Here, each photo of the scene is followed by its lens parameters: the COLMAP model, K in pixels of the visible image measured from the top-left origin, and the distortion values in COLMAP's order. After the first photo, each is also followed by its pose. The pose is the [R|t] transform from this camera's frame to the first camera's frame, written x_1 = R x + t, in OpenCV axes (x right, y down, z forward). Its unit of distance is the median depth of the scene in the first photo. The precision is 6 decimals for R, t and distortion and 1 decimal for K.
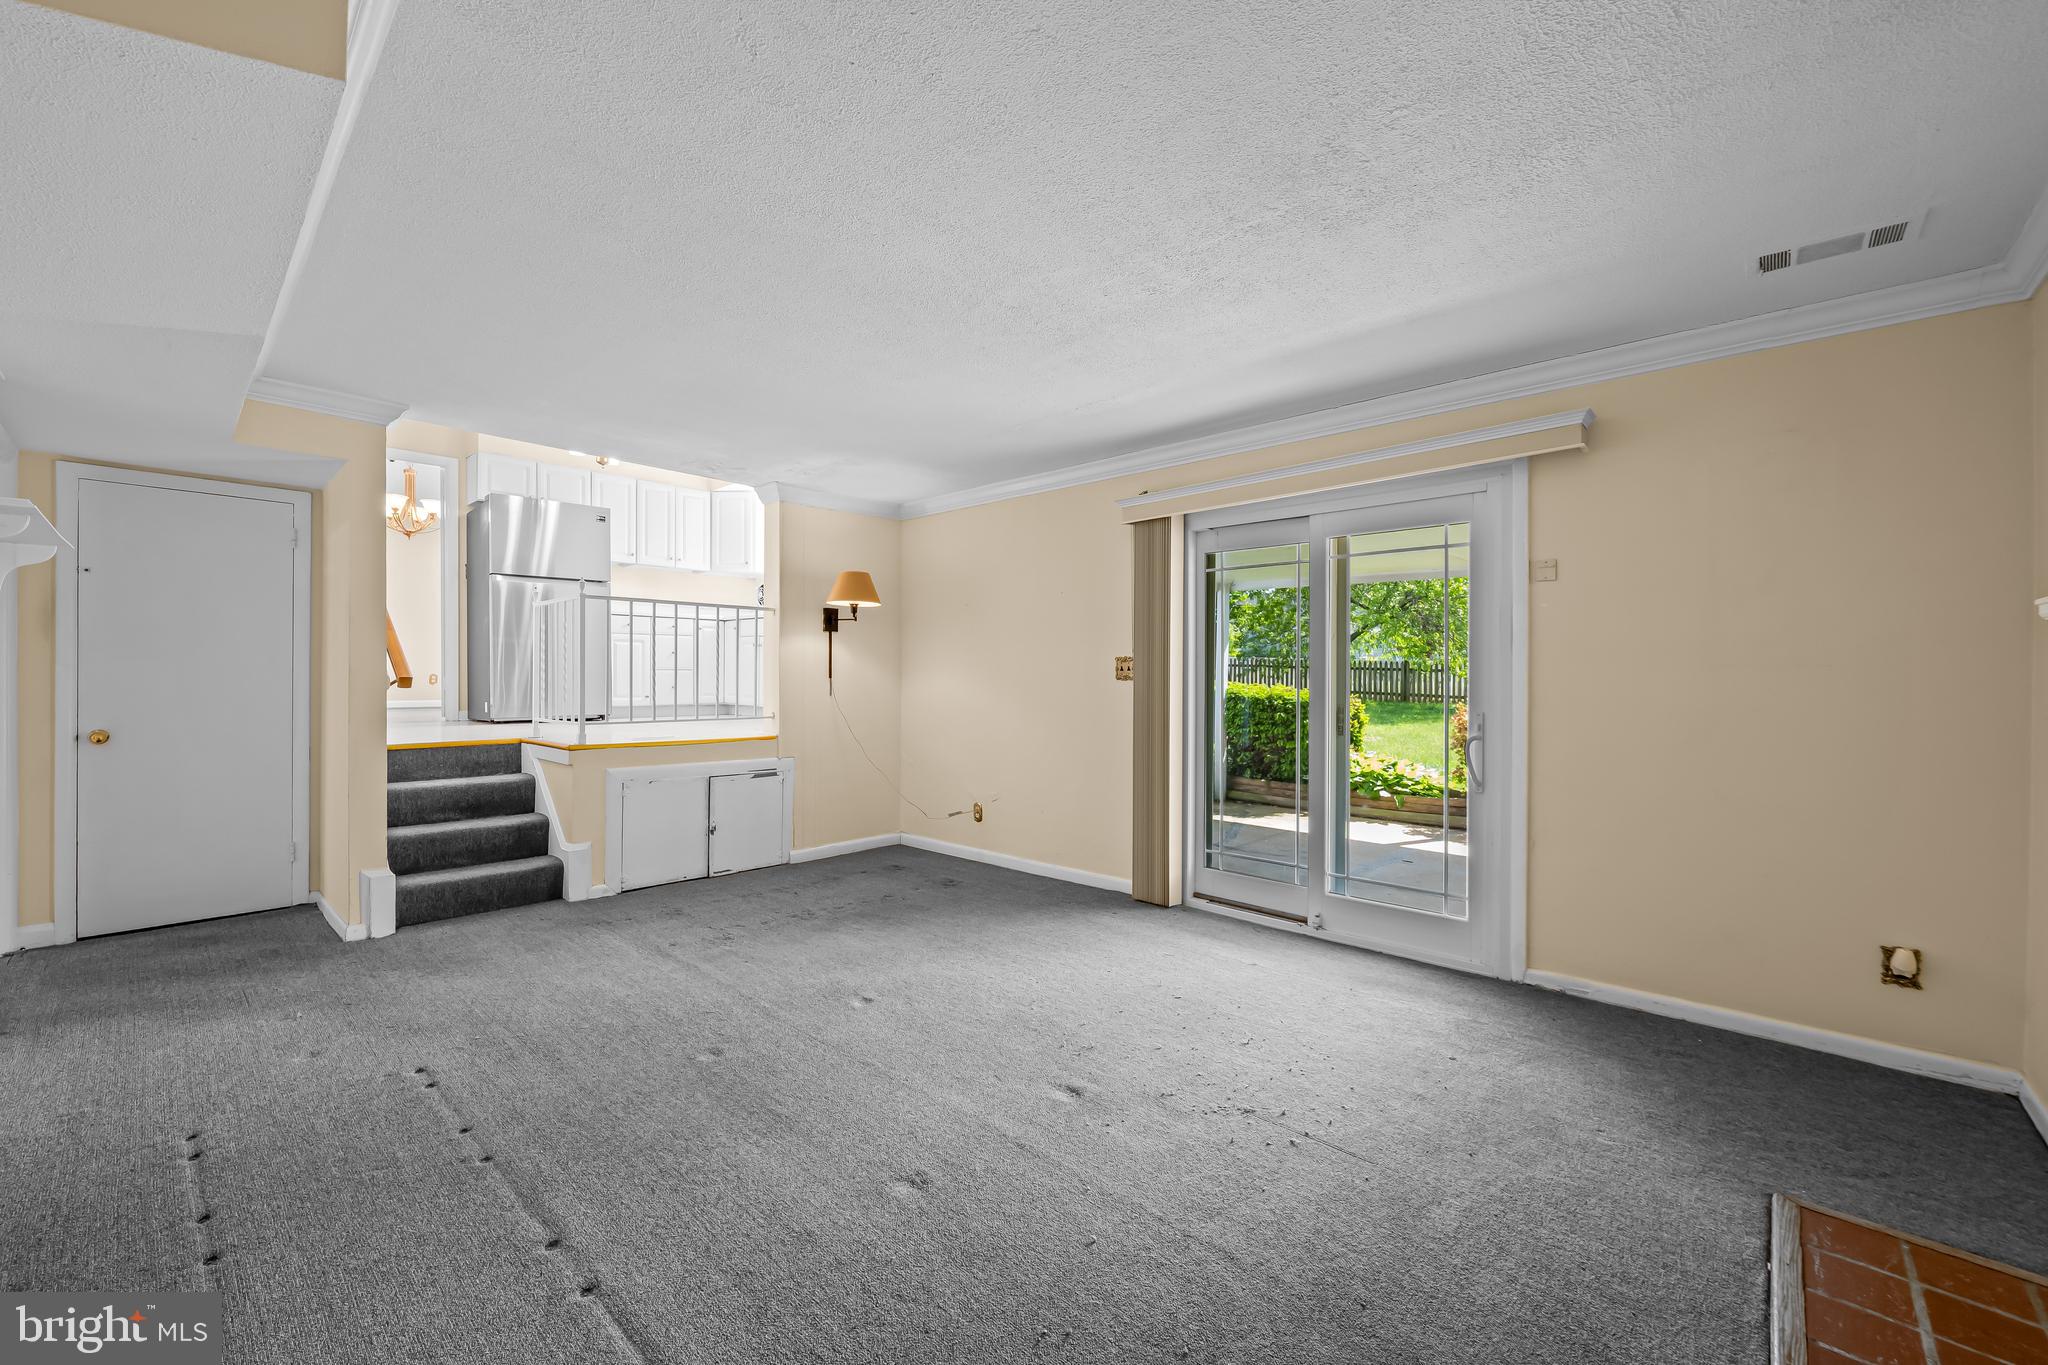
lens RADIAL K [[823.7, 0, 1015.6], [0, 823.7, 676.4], [0, 0, 1]] dist [0.000498, 0.000210]
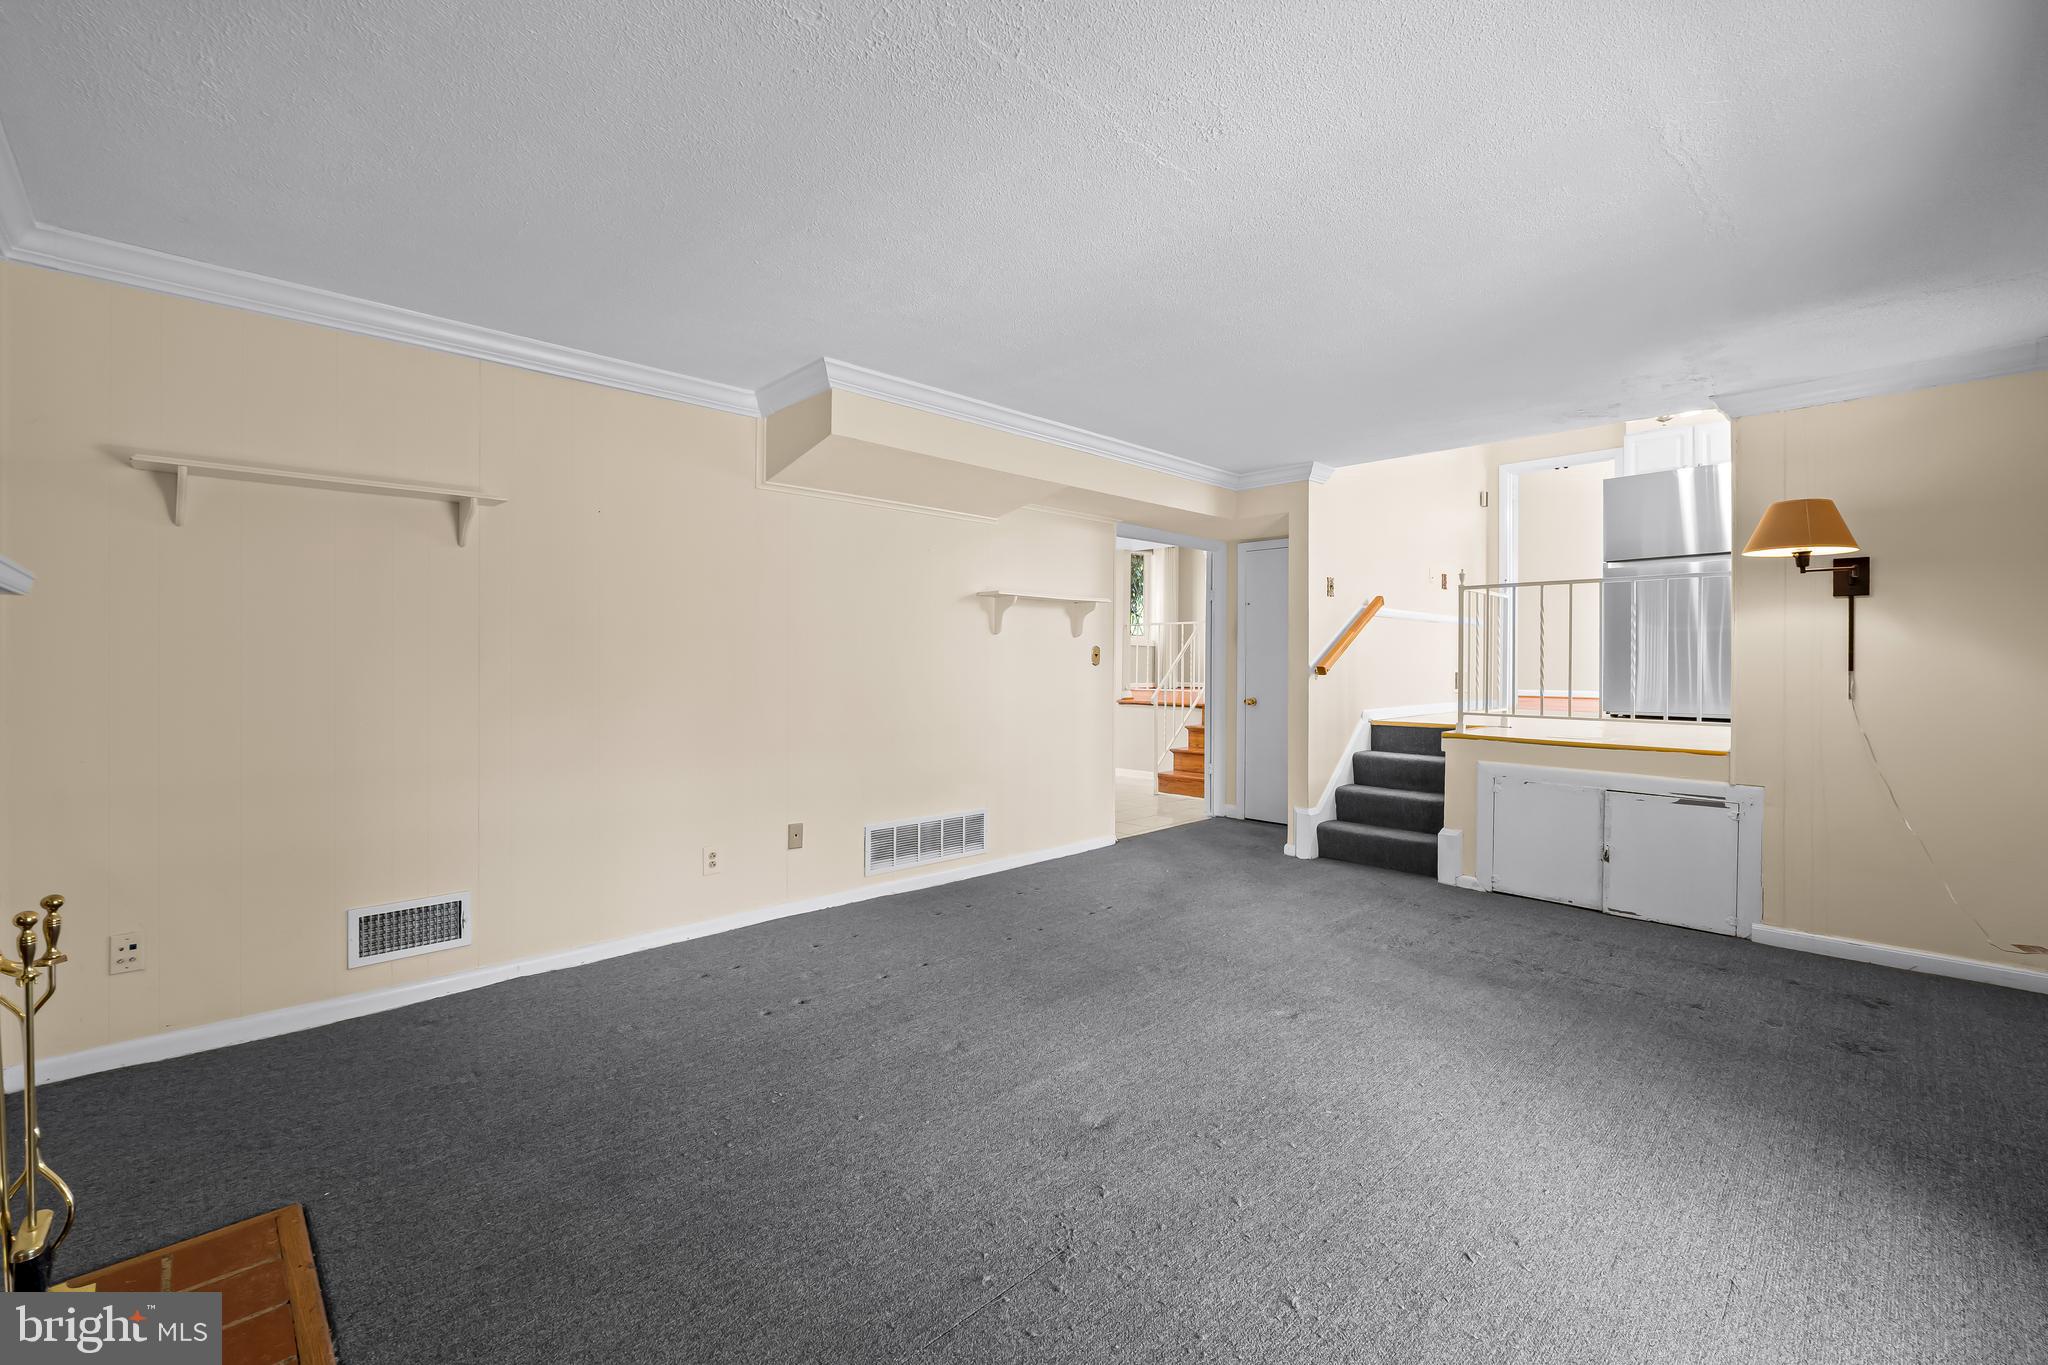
lens RADIAL K [[830.5, 0, 1027.7], [0, 830.5, 662.6], [0, 0, 1]] dist [-0.001432, -0.000225]
pose [[-0.031039, -0.005341, -0.999504, 0.575131], [-0.000729, 0.999986, -0.005321, -0.000451], [0.999518, 0.000563, -0.031042, 0.547237]]
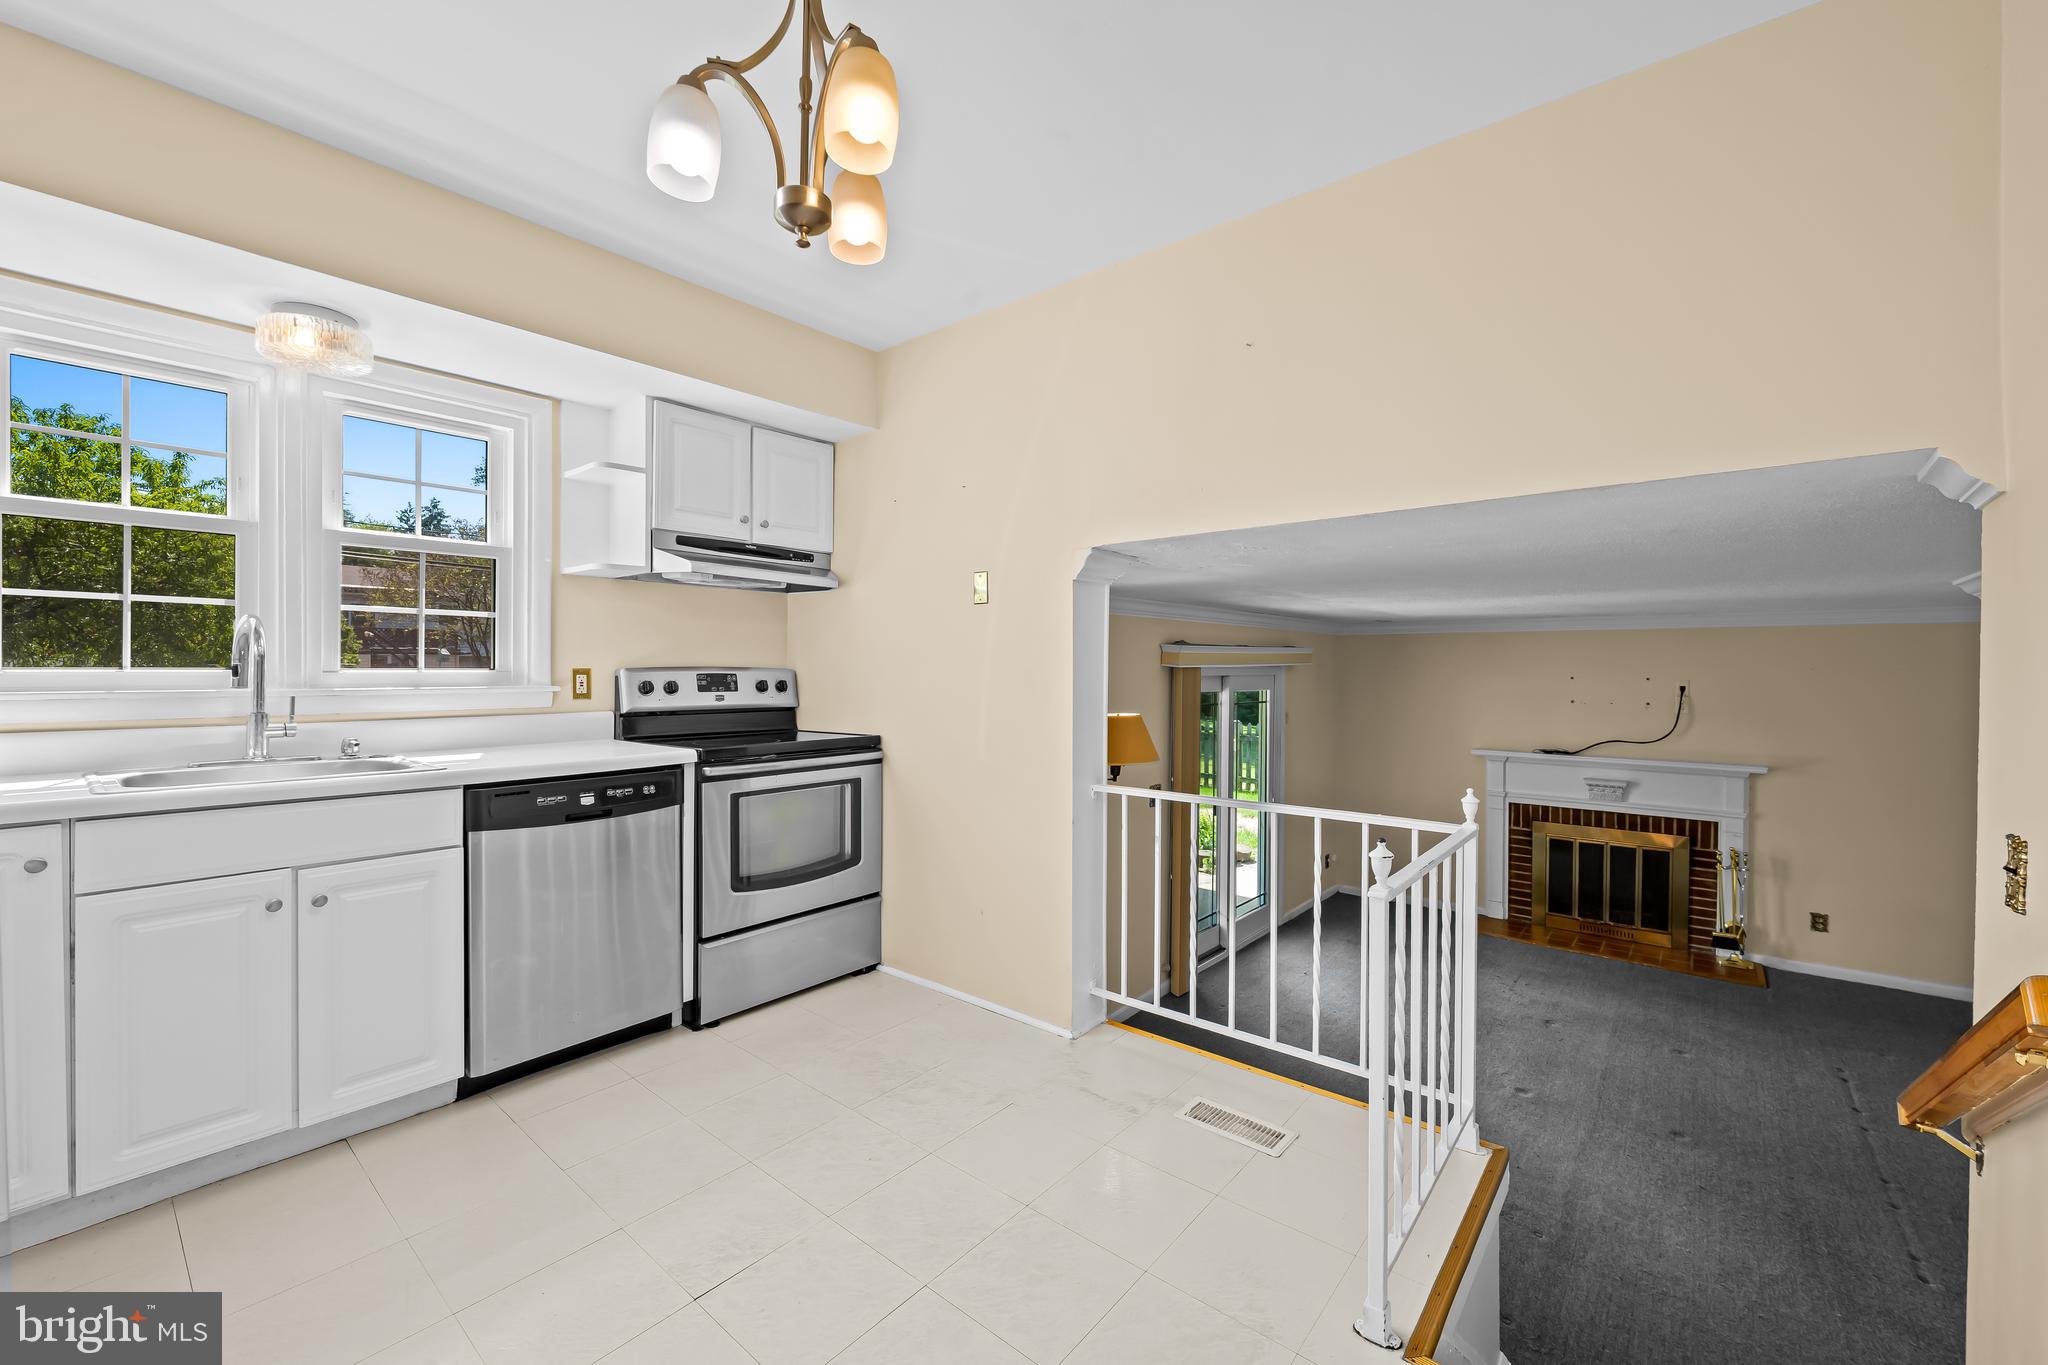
lens RADIAL K [[831.5, 0, 1036.4], [0, 831.5, 668.6], [0, 0, 1]] dist [0.000703, 0.000036]
pose [[-0.081522, -0.008105, 0.996639, -1.071378], [-0.002818, 0.999965, 0.007901, -0.211509], [-0.996668, -0.002164, -0.081542, 1.410586]]
